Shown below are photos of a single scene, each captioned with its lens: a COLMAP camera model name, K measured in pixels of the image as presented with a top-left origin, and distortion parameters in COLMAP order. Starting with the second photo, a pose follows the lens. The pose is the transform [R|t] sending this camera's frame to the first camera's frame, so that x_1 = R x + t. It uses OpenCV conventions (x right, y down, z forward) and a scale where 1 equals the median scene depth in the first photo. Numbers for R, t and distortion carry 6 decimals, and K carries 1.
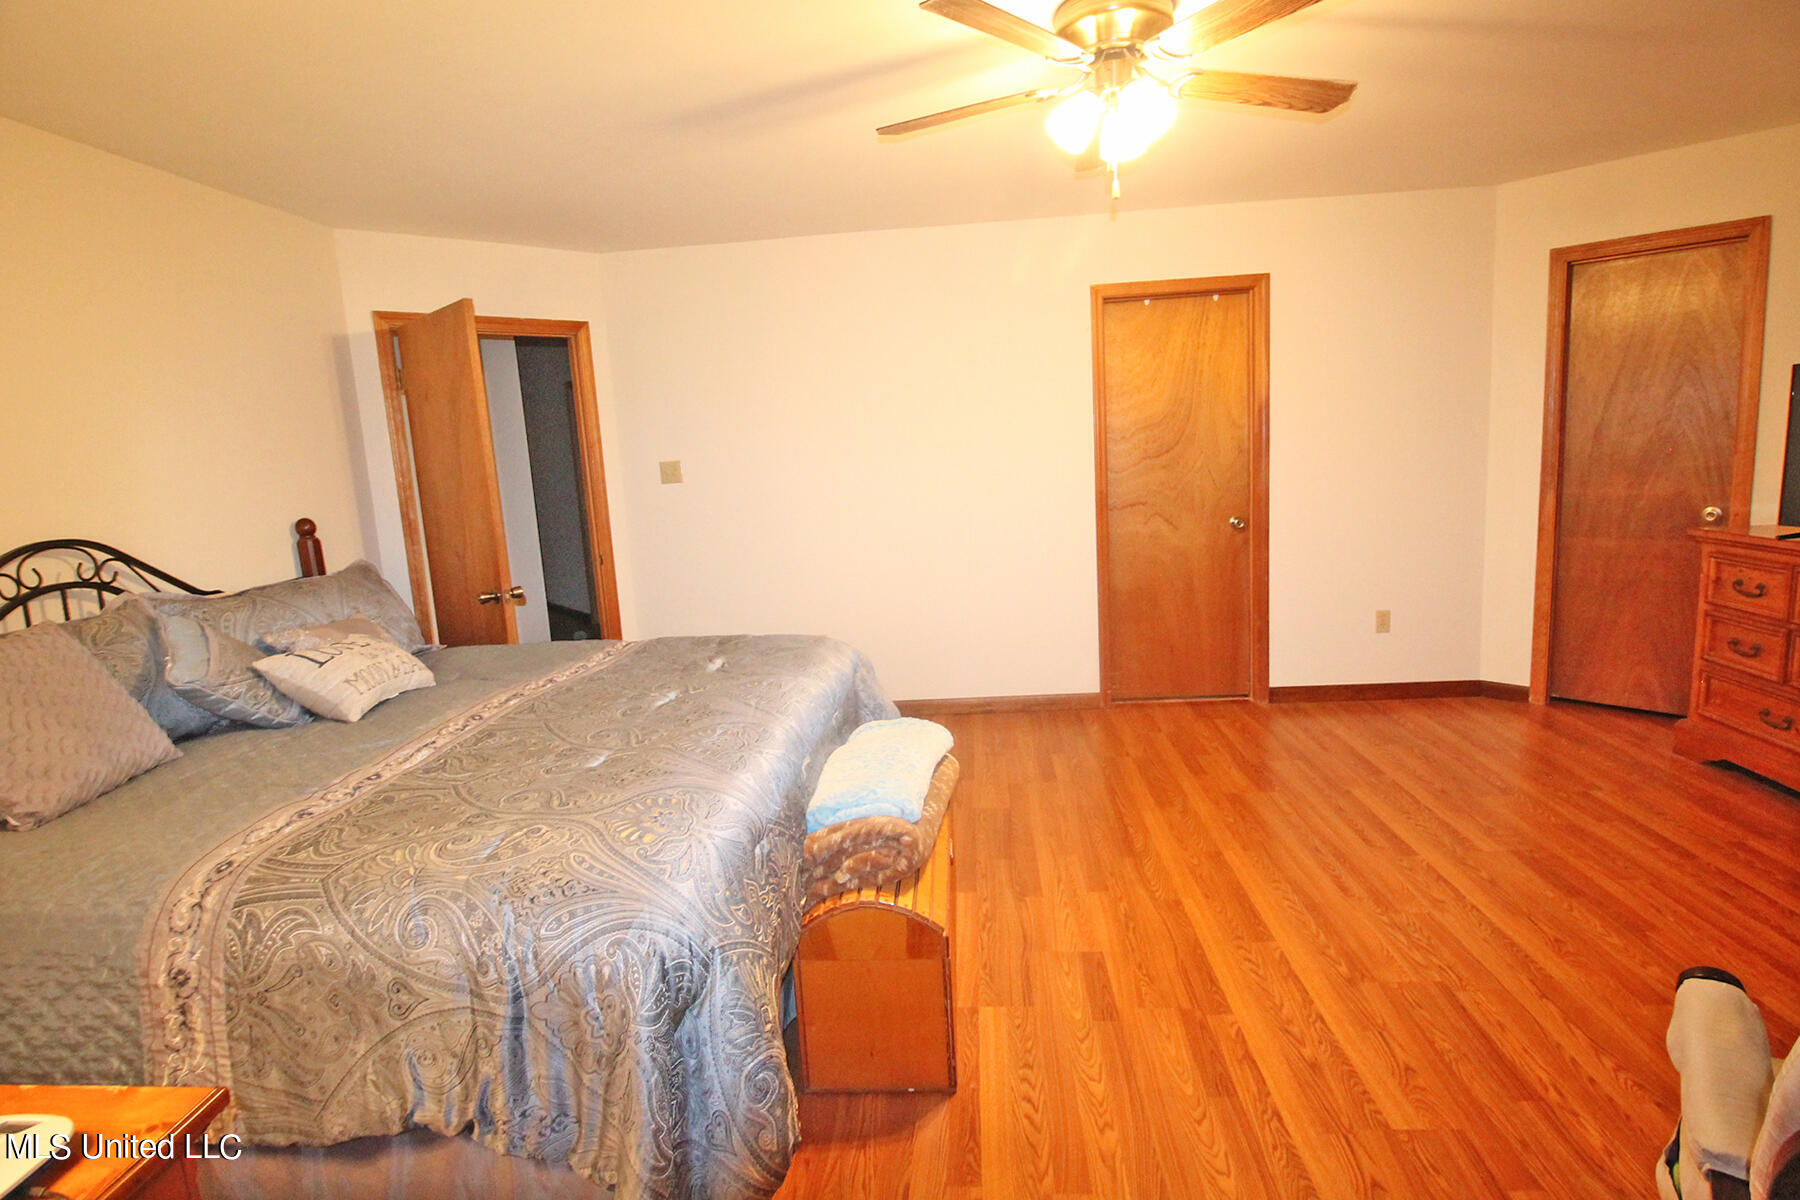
lens RADIAL K [[854.7, 0, 905.2], [0, 854.7, 583.8], [0, 0, 1]] dist [-0.000721, -0.015469]
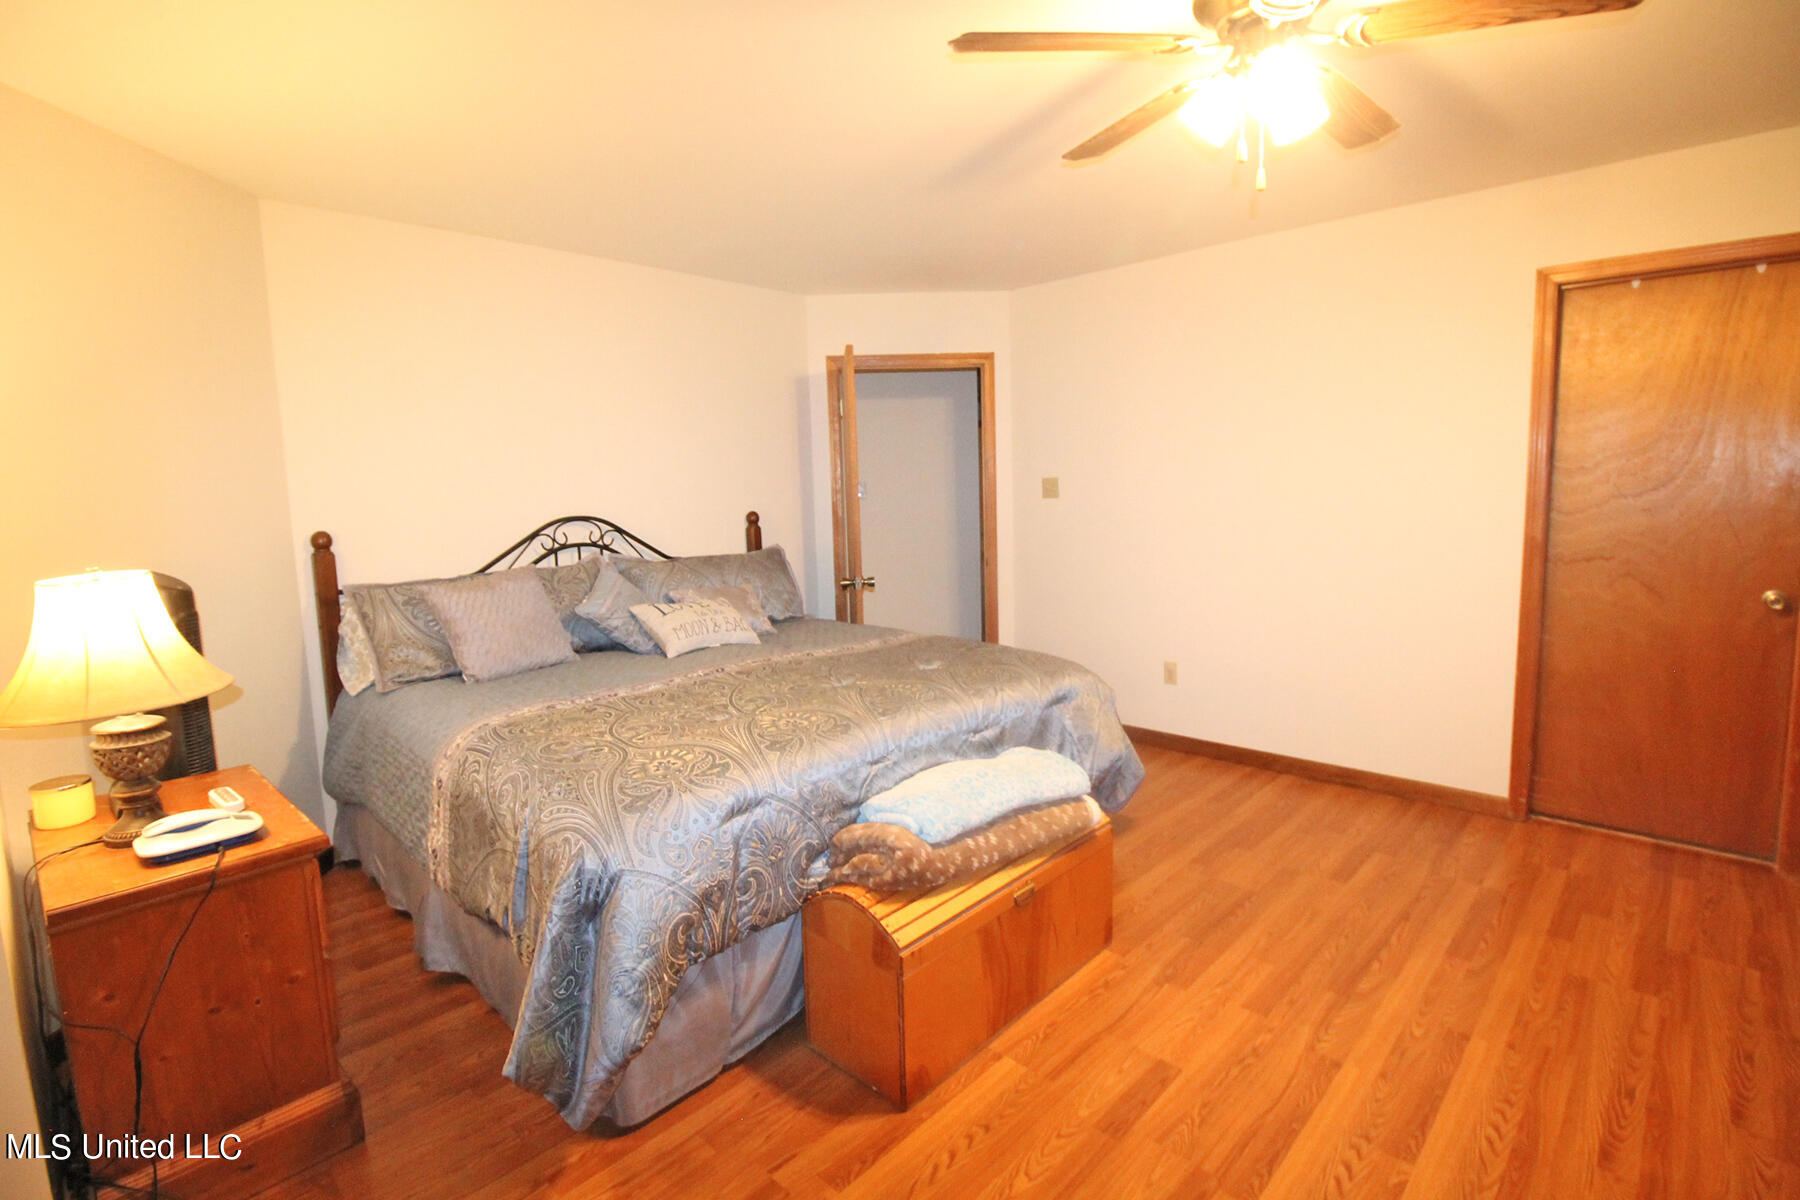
lens RADIAL K [[842.8, 0, 938.2], [0, 842.8, 570.7], [0, 0, 1]] dist [0.000041, -0.013072]
pose [[0.779841, 0.104176, -0.617248, 0.444508], [-0.115757, 0.993048, 0.021354, -0.051709], [0.615182, 0.054798, 0.786479, 0.134493]]
